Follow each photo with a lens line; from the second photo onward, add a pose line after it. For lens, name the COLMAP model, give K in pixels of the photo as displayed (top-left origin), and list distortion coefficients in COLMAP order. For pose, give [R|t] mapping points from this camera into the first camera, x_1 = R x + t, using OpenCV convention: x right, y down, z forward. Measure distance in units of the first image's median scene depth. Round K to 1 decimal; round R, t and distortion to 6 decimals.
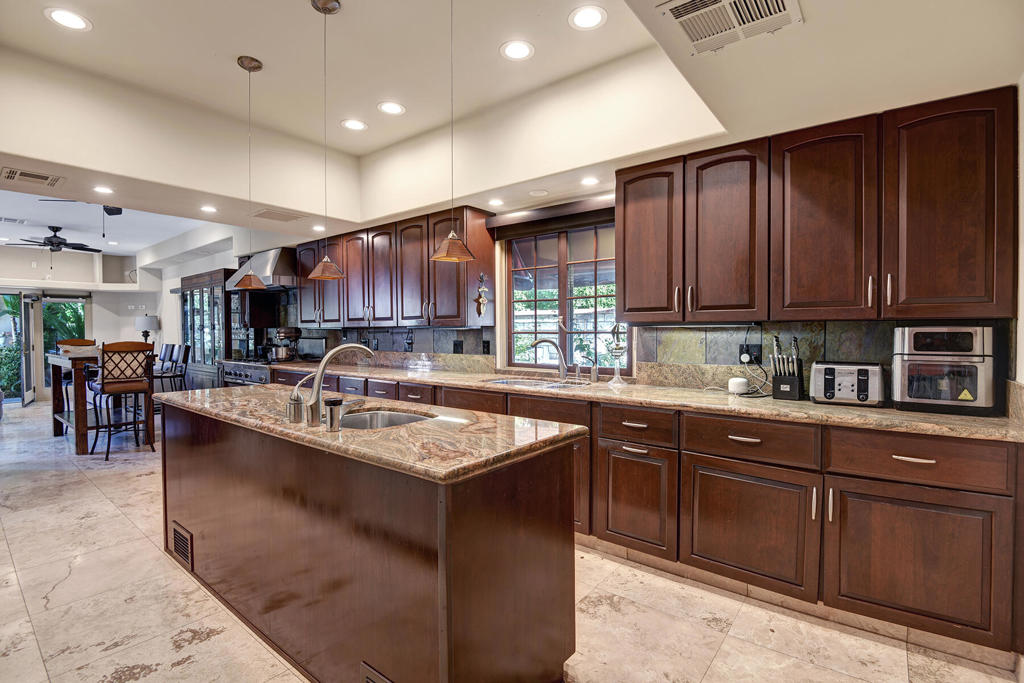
lens RADIAL K [[468.4, 0, 516.1], [0, 468.4, 335.2], [0, 0, 1]] dist [-0.000267, -0.000245]
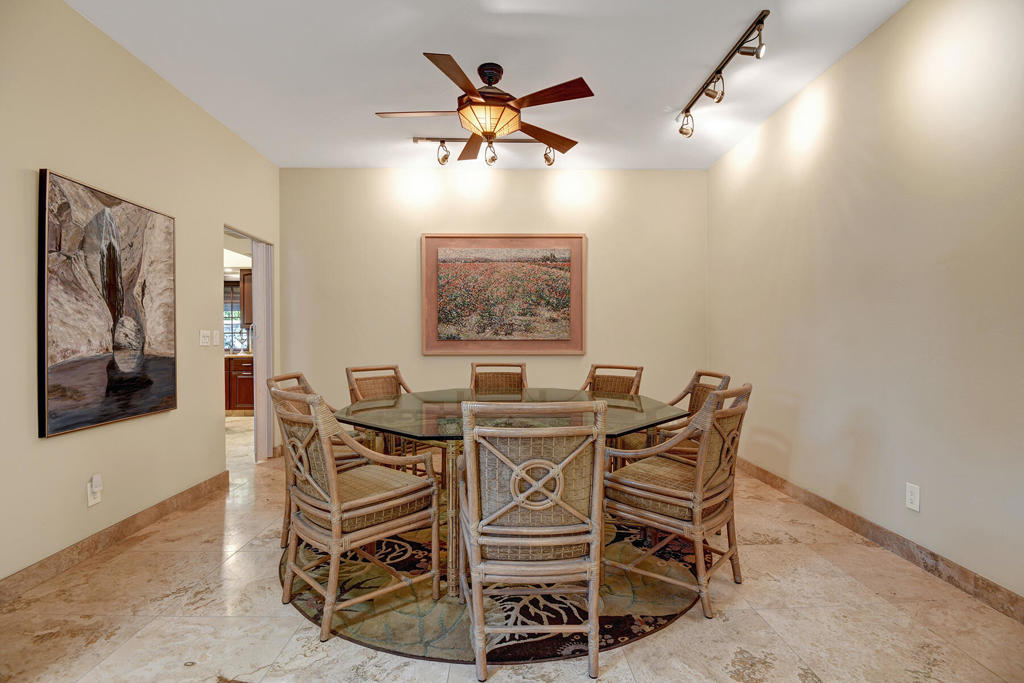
lens RADIAL K [[468.4, 0, 516.1], [0, 468.4, 335.2], [0, 0, 1]] dist [-0.000267, -0.000245]
pose [[0.771775, -0.003524, 0.635886, -0.188105], [0.009110, 0.999943, -0.005516, 0.026376], [-0.635831, 0.010049, 0.771763, -1.455194]]
